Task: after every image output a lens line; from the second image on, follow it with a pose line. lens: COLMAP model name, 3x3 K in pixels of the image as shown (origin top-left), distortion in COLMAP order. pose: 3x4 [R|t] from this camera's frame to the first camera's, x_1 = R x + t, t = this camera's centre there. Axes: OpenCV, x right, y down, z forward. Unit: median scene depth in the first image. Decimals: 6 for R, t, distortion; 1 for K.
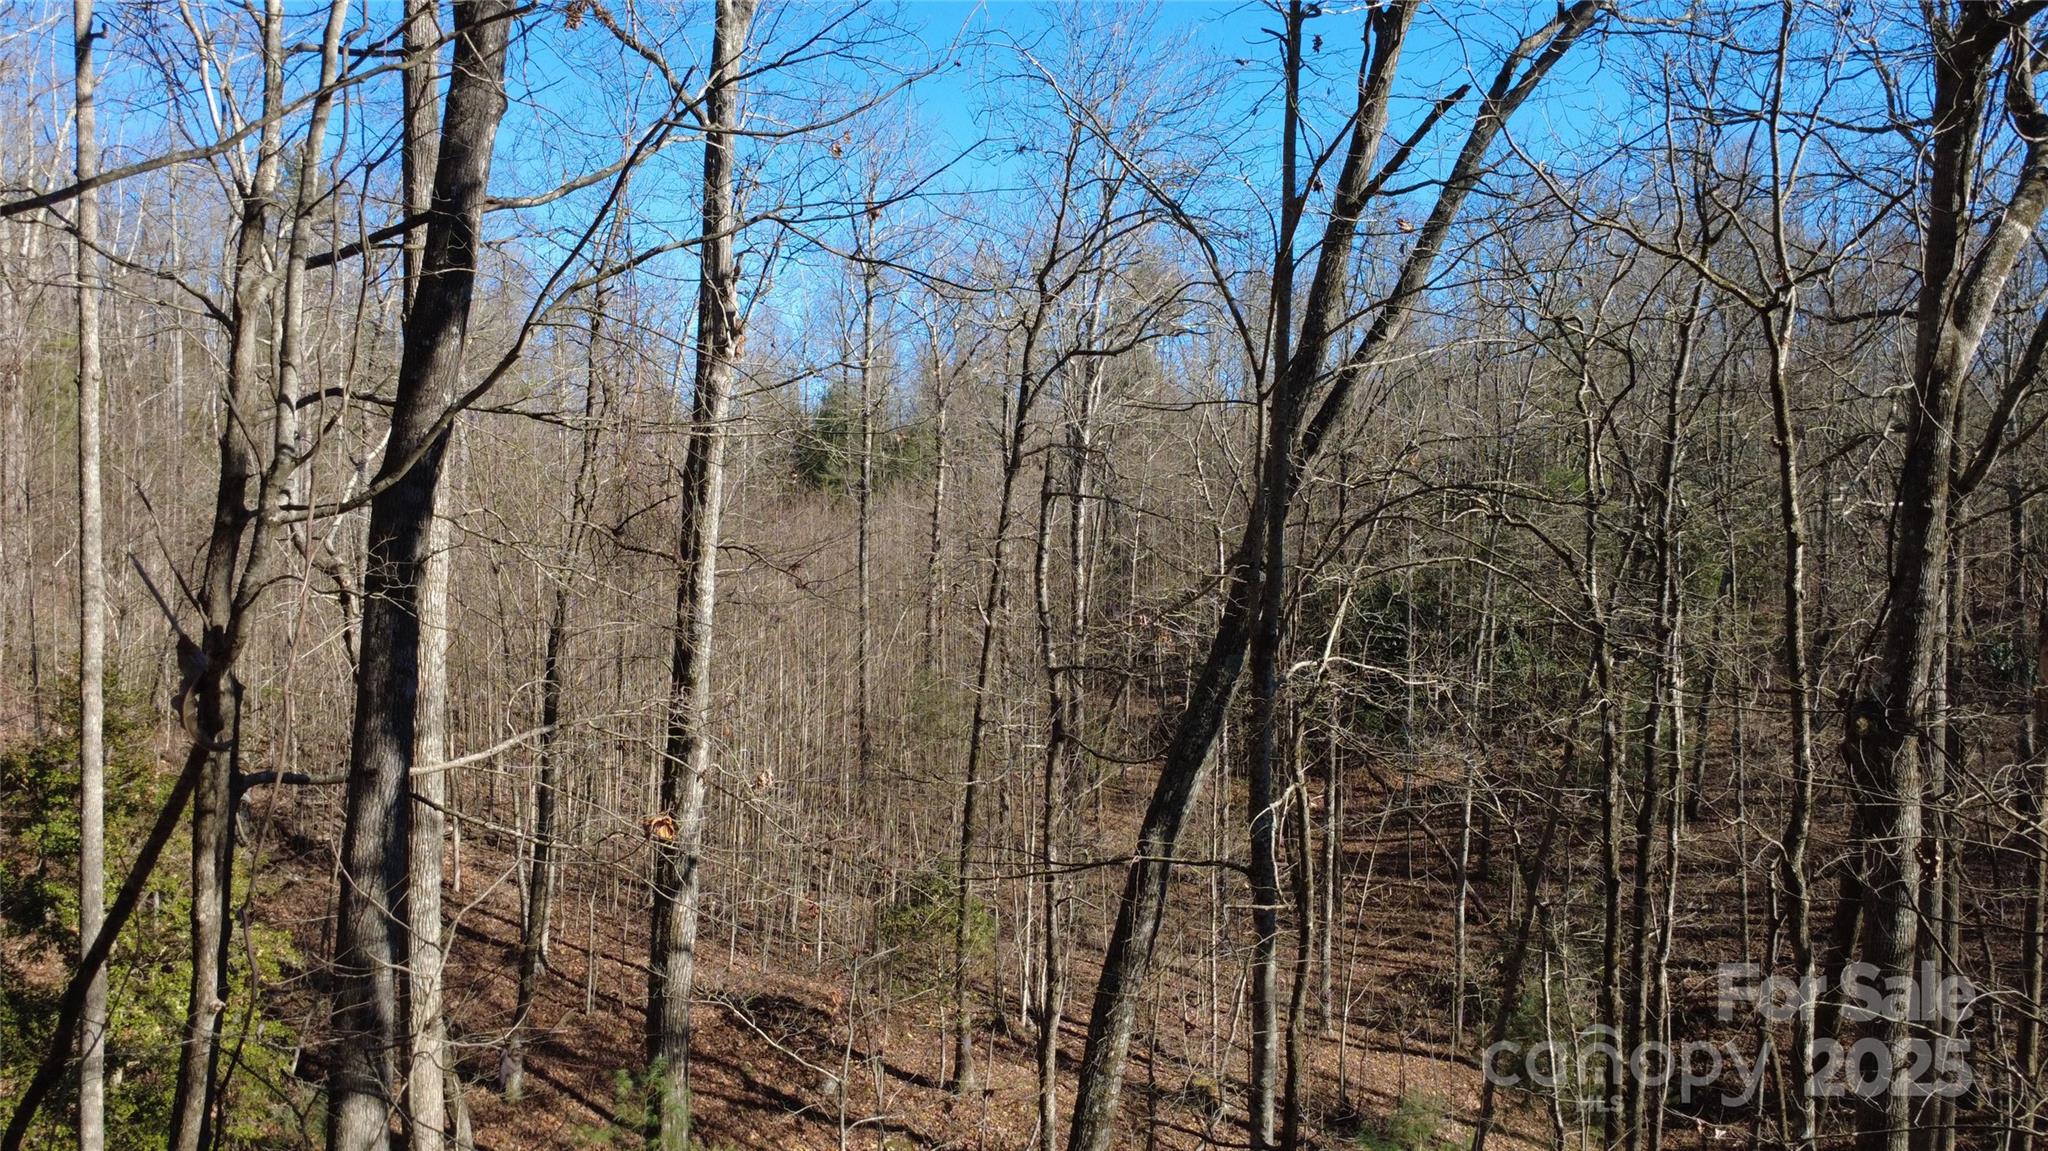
lens RADIAL K [[1371.4, 0, 1024.6], [0, 1371.4, 577.1], [0, 0, 1]] dist [-0.050307, -0.000121]
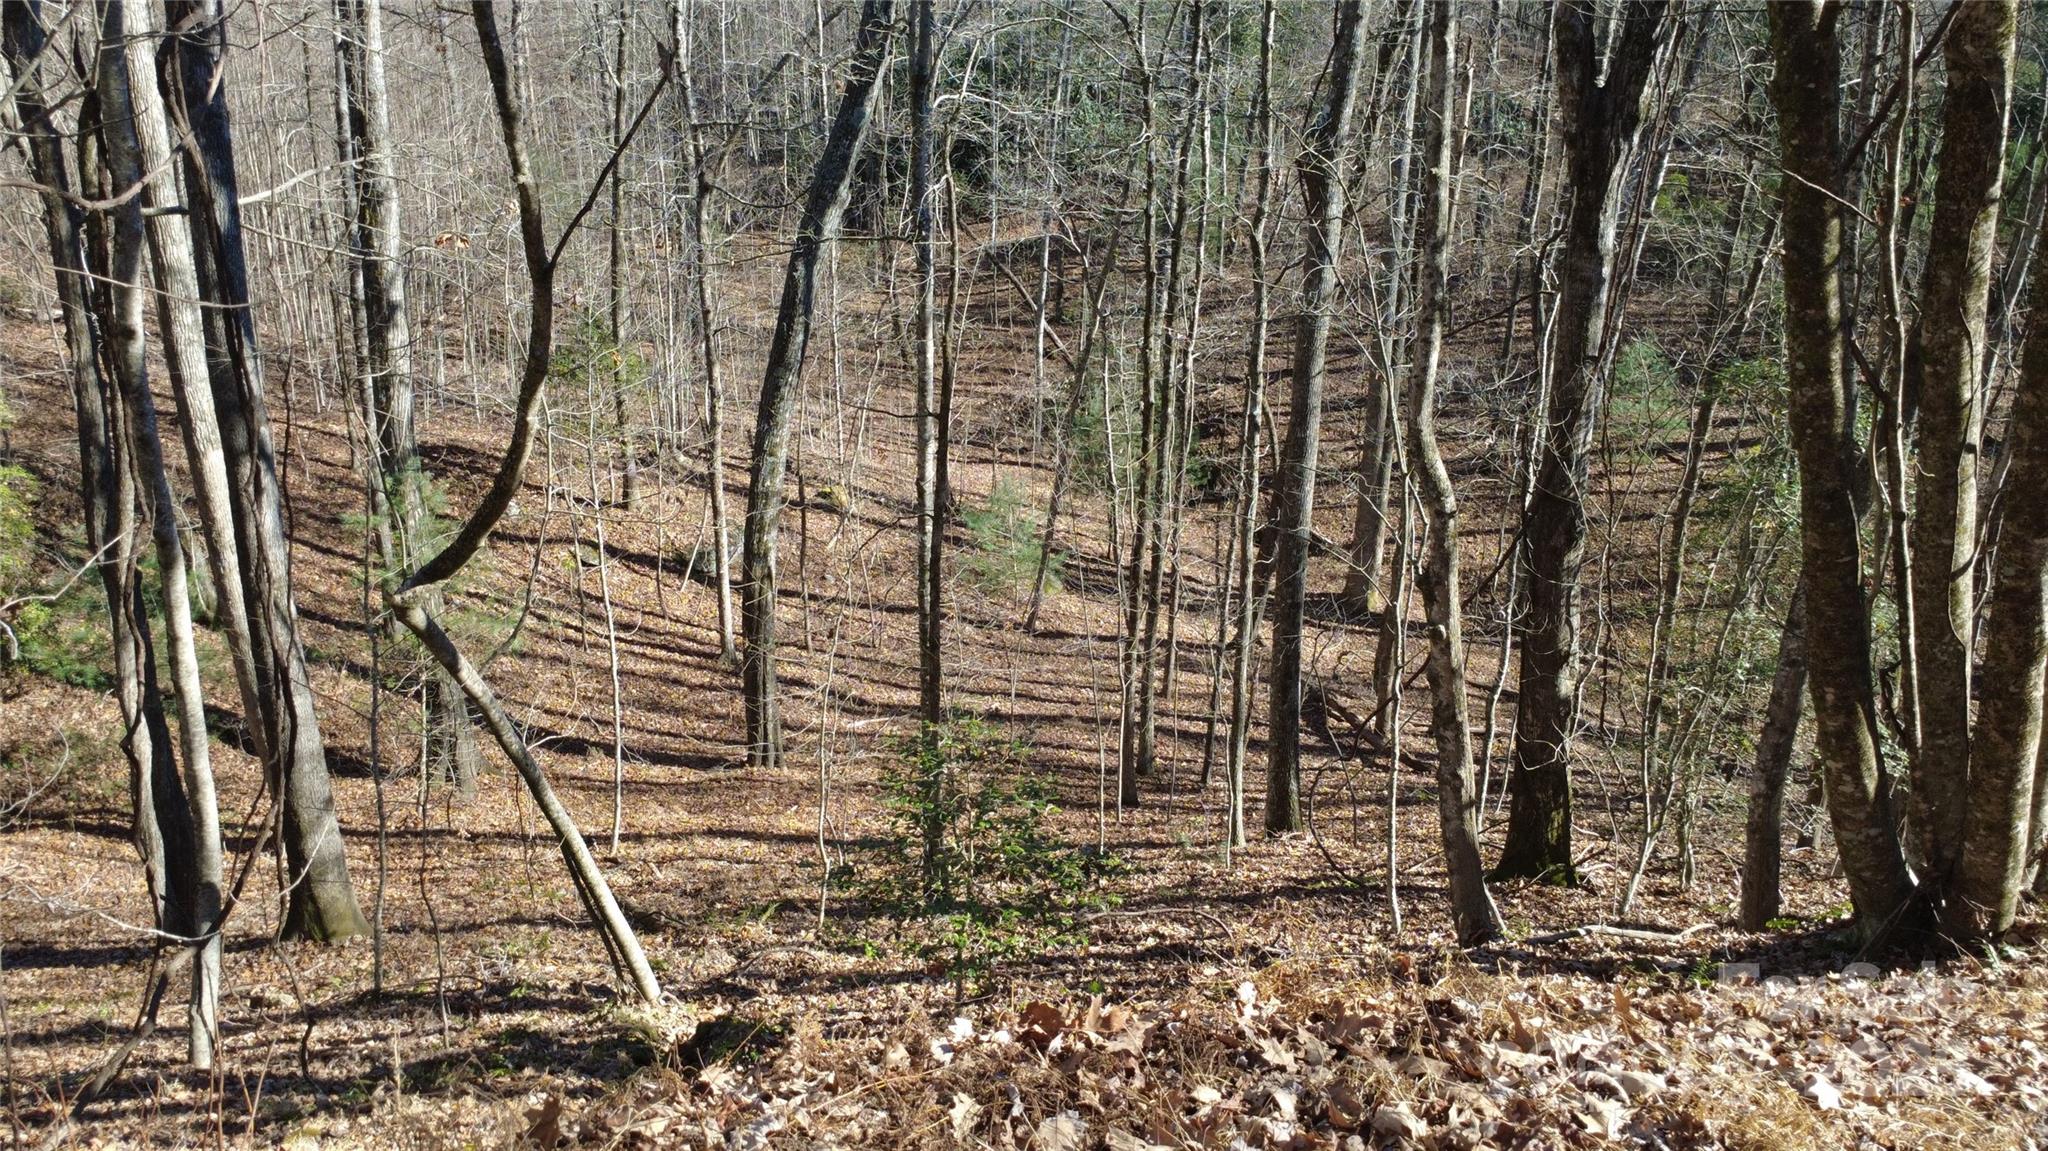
lens RADIAL K [[1371.4, 0, 1024.6], [0, 1371.4, 577.1], [0, 0, 1]] dist [-0.050307, -0.000121]
pose [[0.955048, -0.103620, 0.277753, -0.069087], [-0.004221, 0.932076, 0.362238, 0.007706], [-0.296422, -0.347127, 0.889740, -0.200167]]
